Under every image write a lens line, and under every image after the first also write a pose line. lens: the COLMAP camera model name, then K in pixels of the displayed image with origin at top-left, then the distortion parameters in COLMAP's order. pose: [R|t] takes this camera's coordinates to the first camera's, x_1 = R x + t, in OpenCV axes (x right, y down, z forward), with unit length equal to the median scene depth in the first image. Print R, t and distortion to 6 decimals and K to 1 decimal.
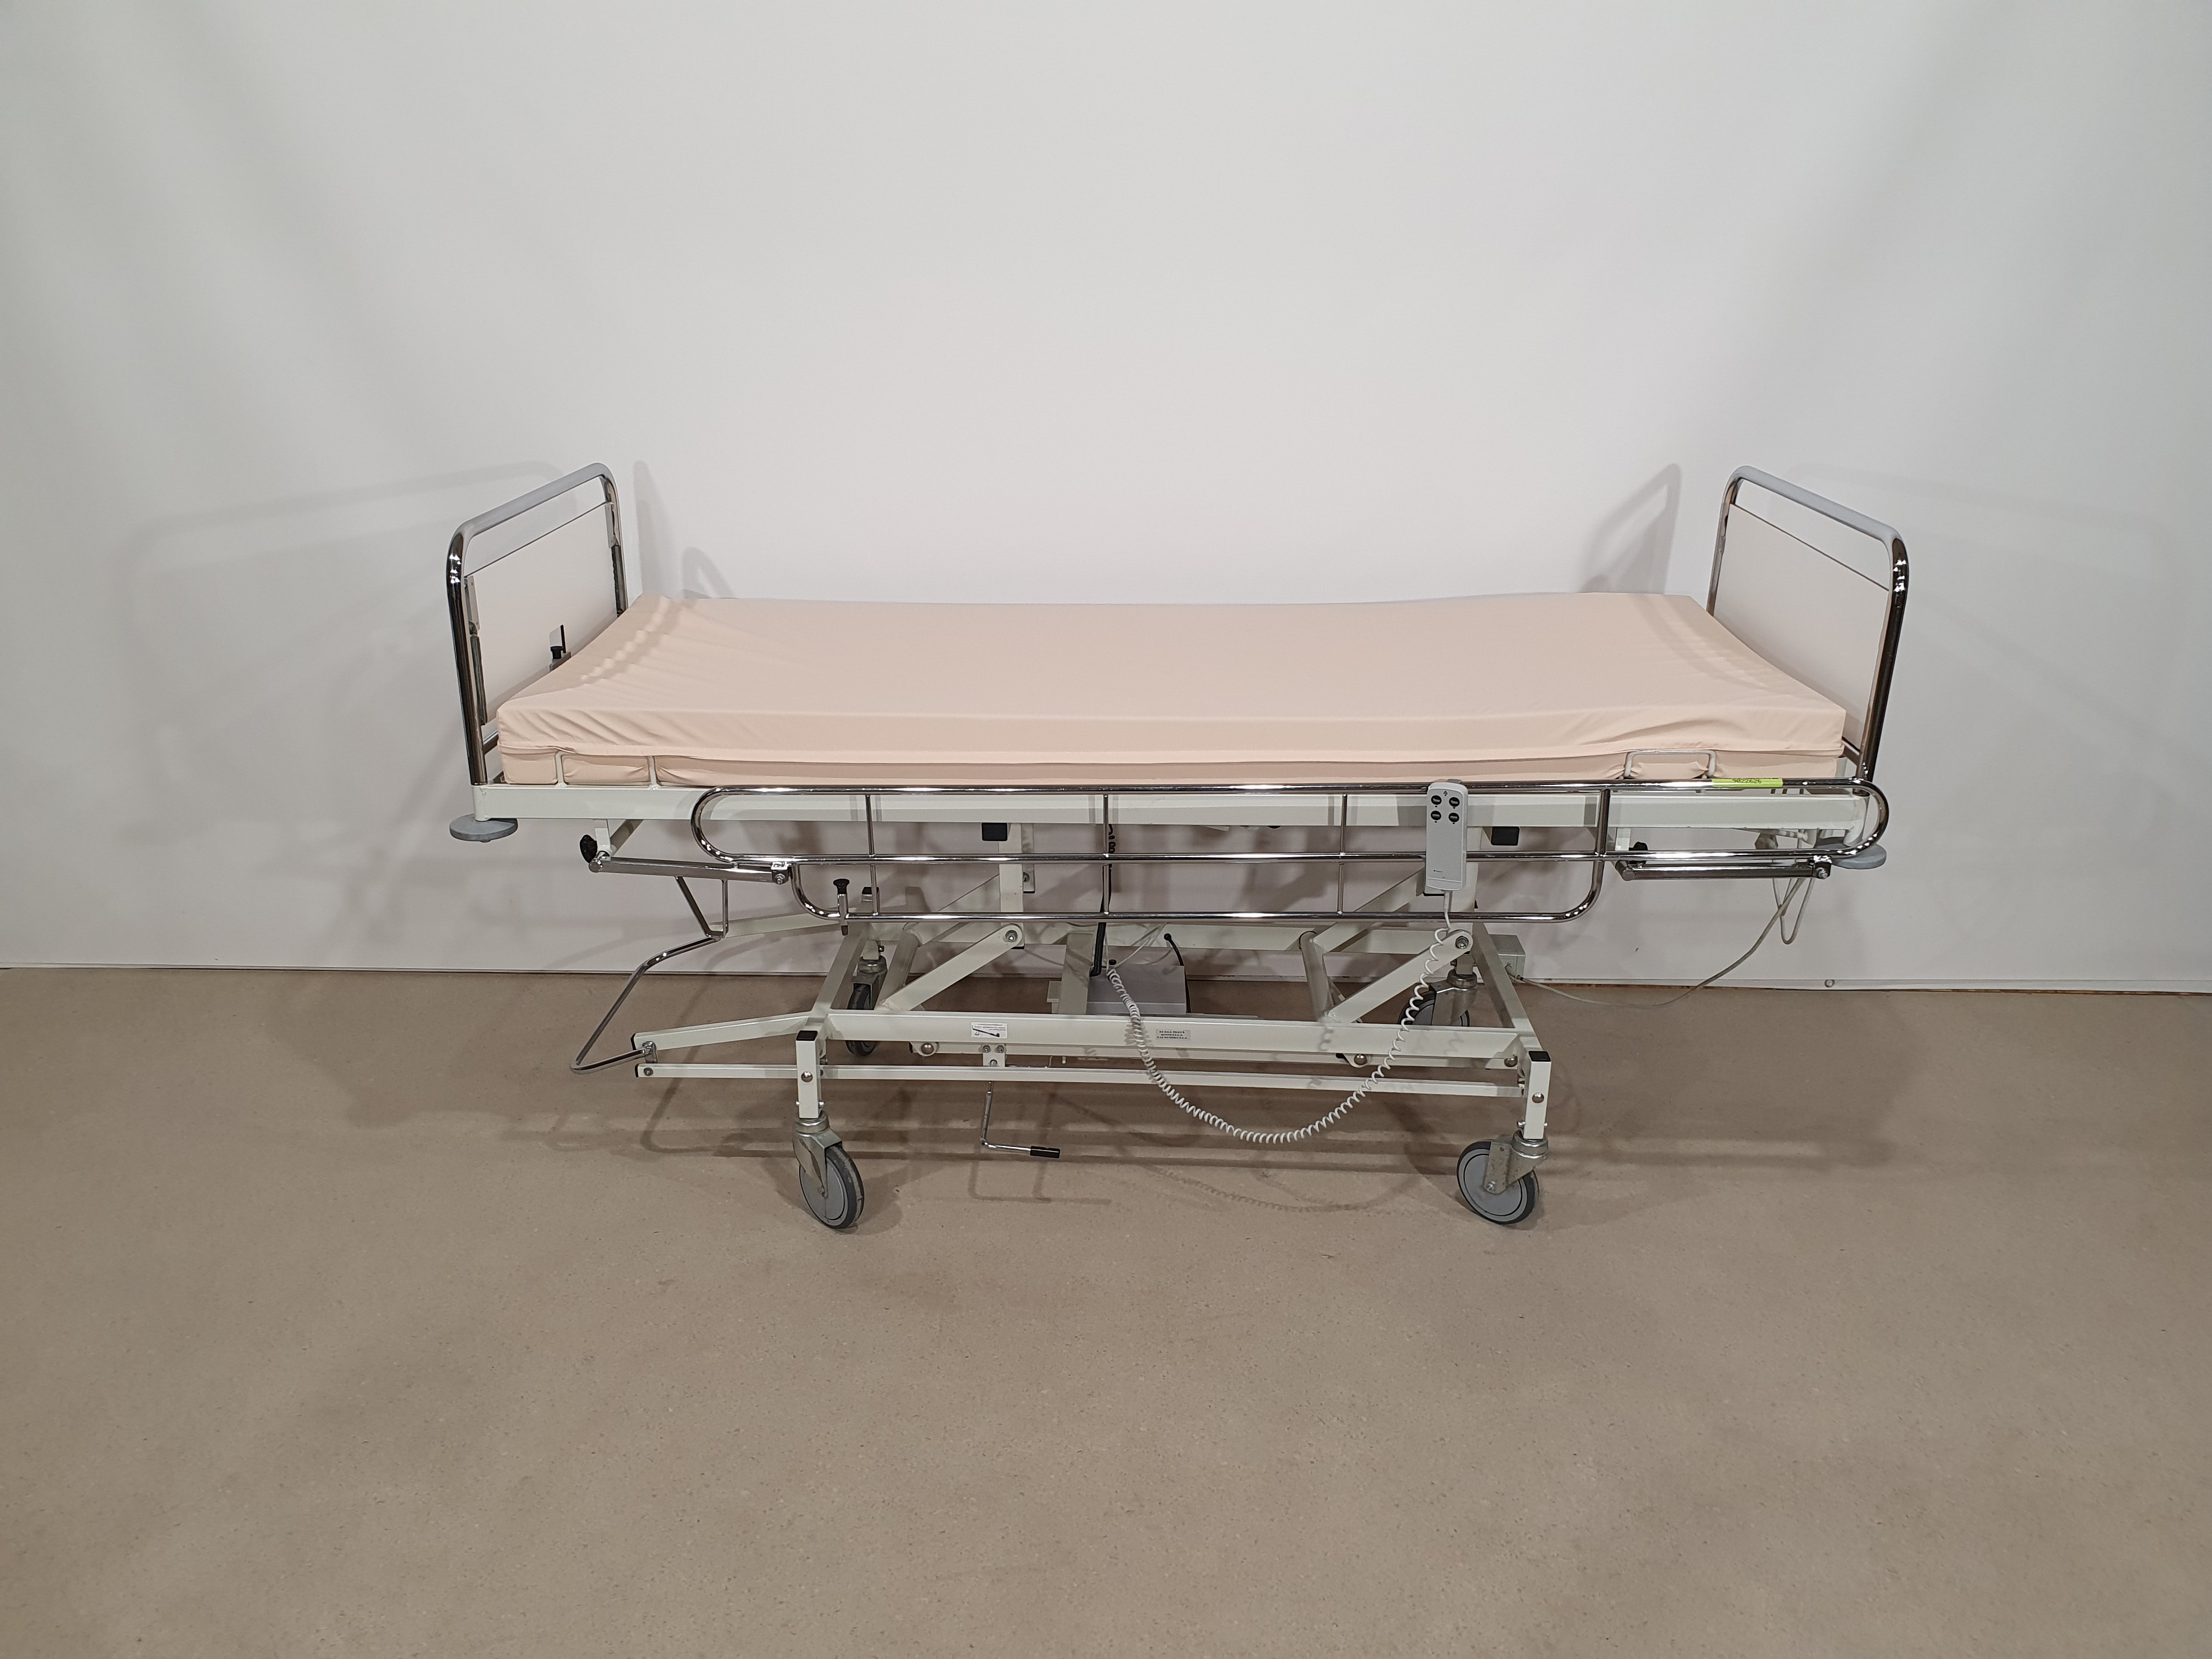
lens RADIAL K [[1713.8, 0, 1108.9], [0, 1713.8, 816.7], [0, 0, 1]] dist [-0.014703, 0.013692]
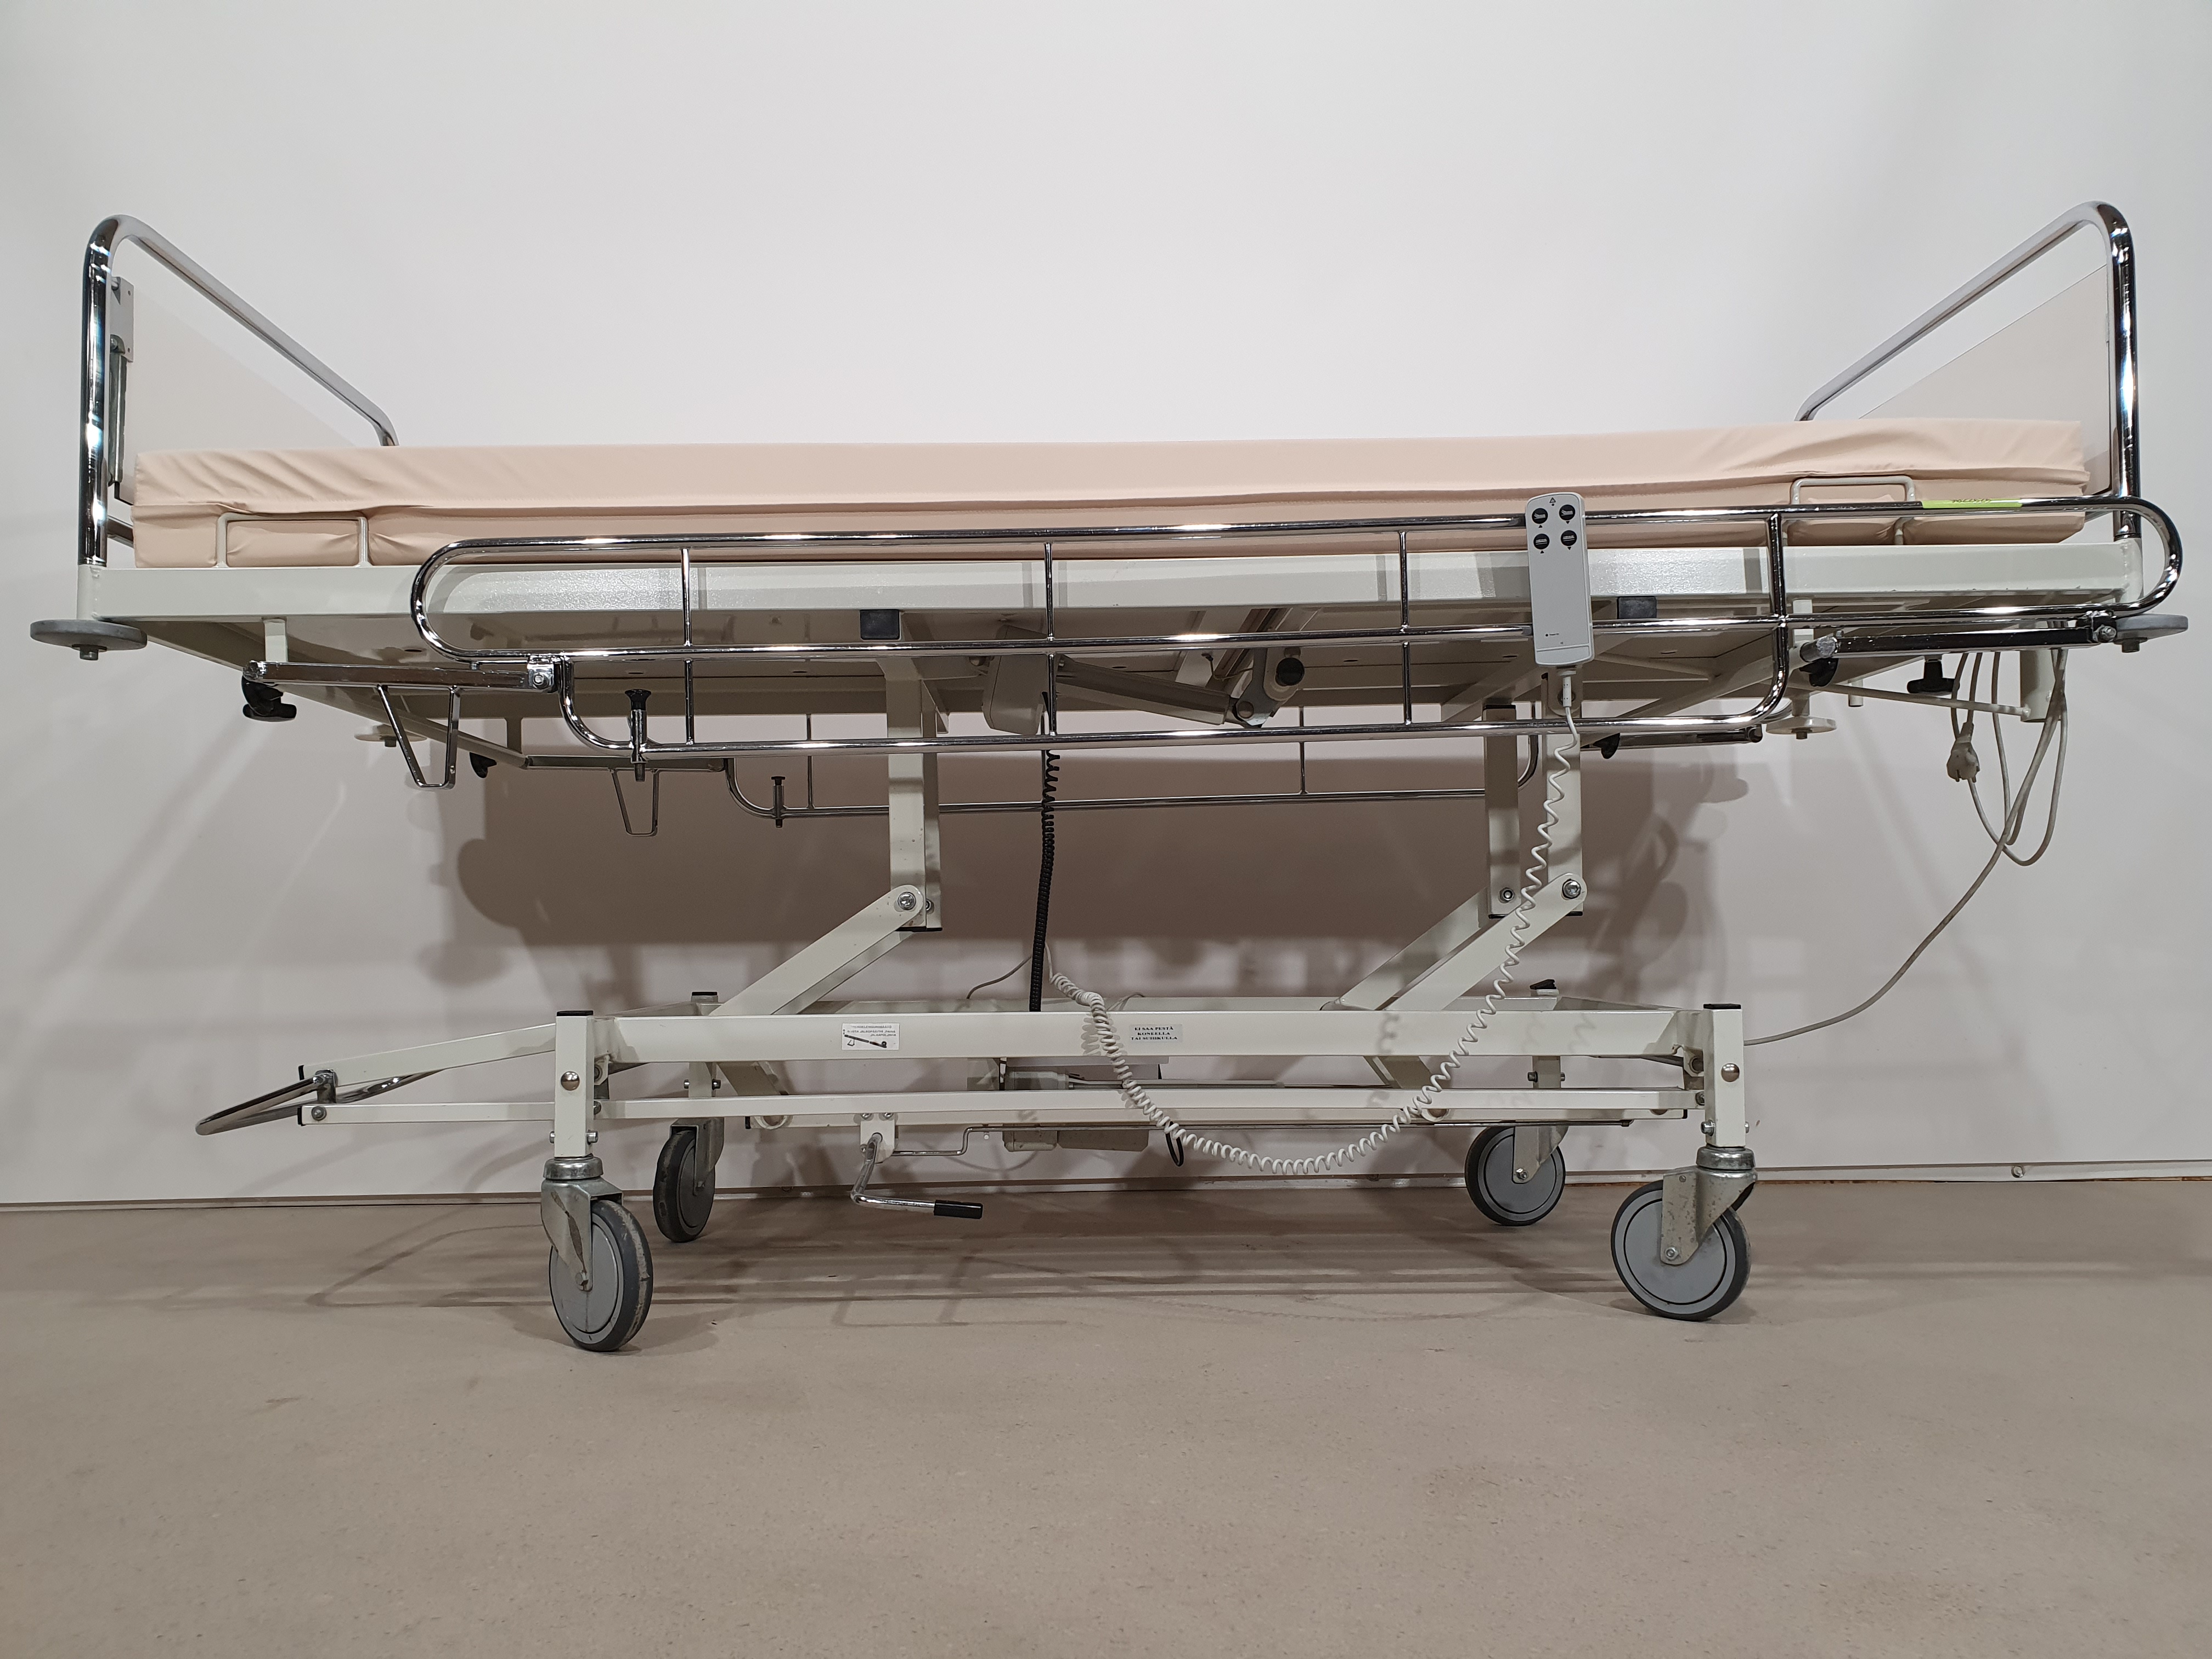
lens RADIAL K [[1713.8, 0, 1122.9], [0, 1713.8, 851.9], [0, 0, 1]] dist [-0.014703, 0.013692]
pose [[0.997599, -0.014369, 0.067751, -0.018908], [0.039701, 0.920206, -0.389416, 0.336140], [-0.056750, 0.391171, 0.918567, 0.401193]]
